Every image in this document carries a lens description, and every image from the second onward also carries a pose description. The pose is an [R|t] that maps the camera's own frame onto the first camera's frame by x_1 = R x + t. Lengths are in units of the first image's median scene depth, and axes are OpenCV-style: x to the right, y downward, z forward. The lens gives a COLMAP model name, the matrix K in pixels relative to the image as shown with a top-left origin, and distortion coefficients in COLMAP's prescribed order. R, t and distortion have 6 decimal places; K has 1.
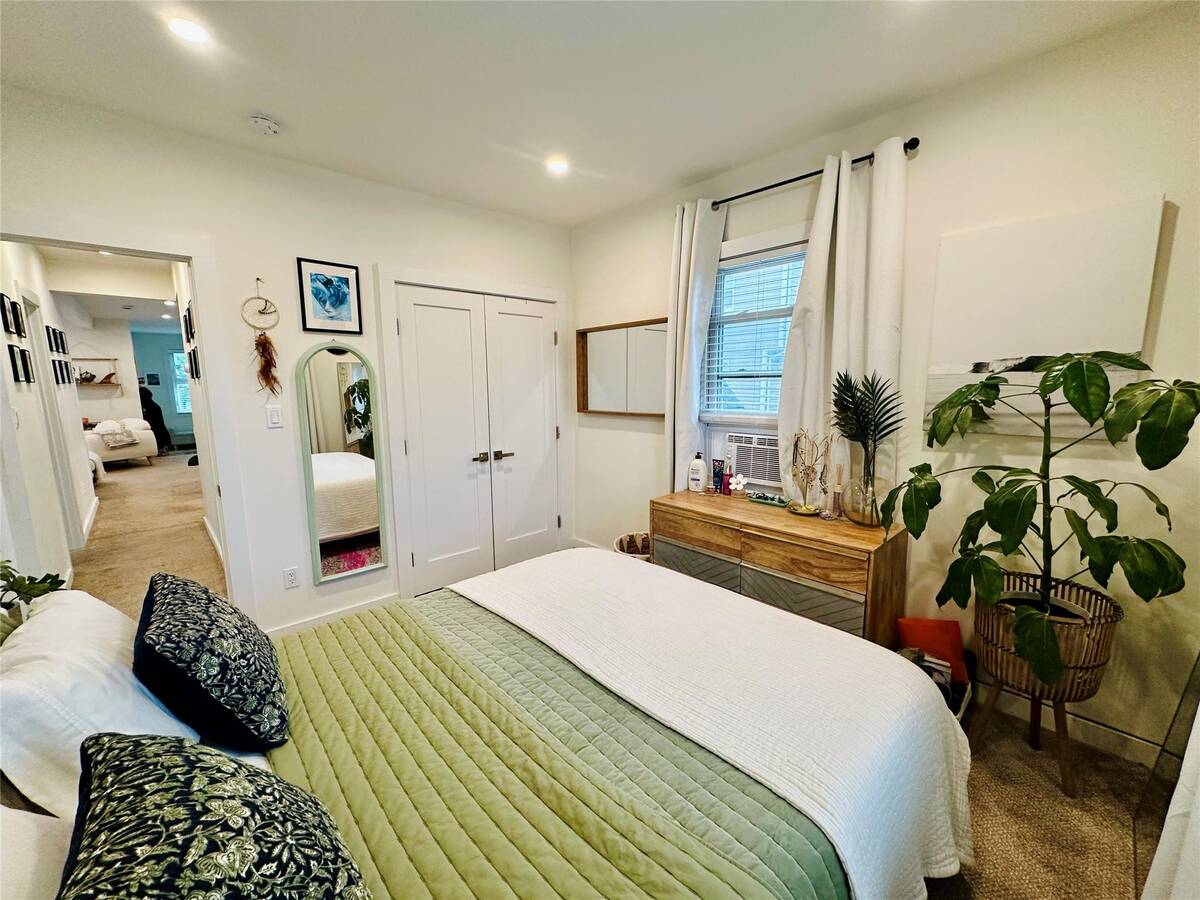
lens RADIAL K [[479.4, 0, 600.0], [0, 479.4, 447.3], [0, 0, 1]] dist [-0.002912, -0.000065]
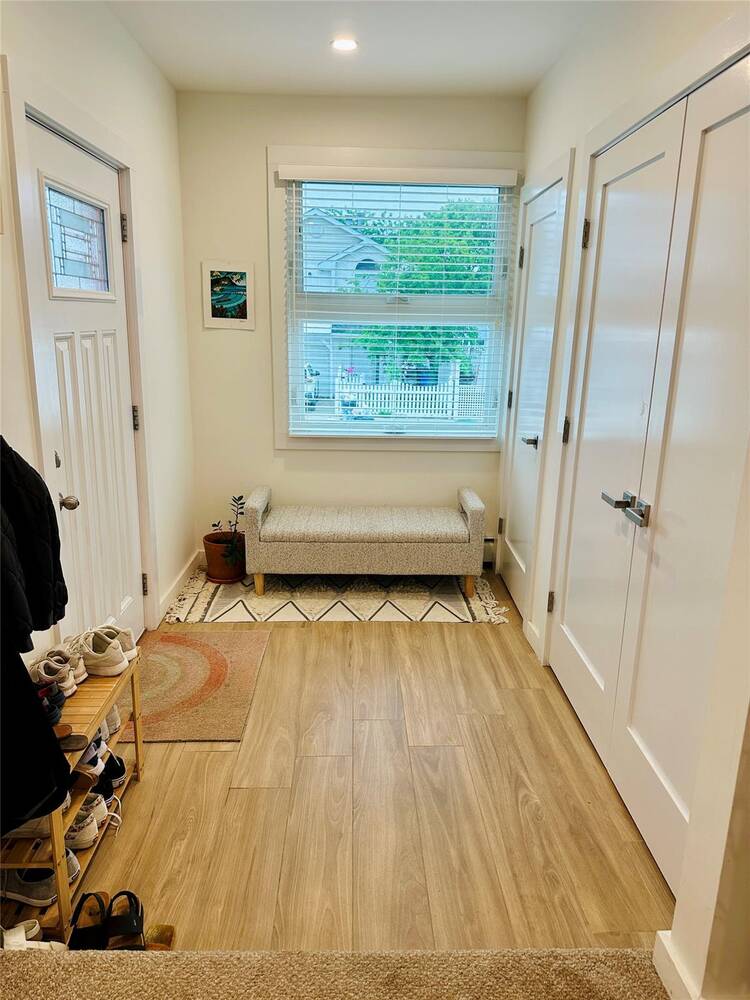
lens RADIAL K [[706.4, 0, 372.9], [0, 706.4, 506.9], [0, 0, 1]] dist [0.022249, -0.019803]
pose [[0.742247, 0.195001, -0.641127, -0.888086], [-0.129741, 0.980440, 0.148000, -0.141102], [0.657447, -0.026672, 0.753029, 1.100810]]
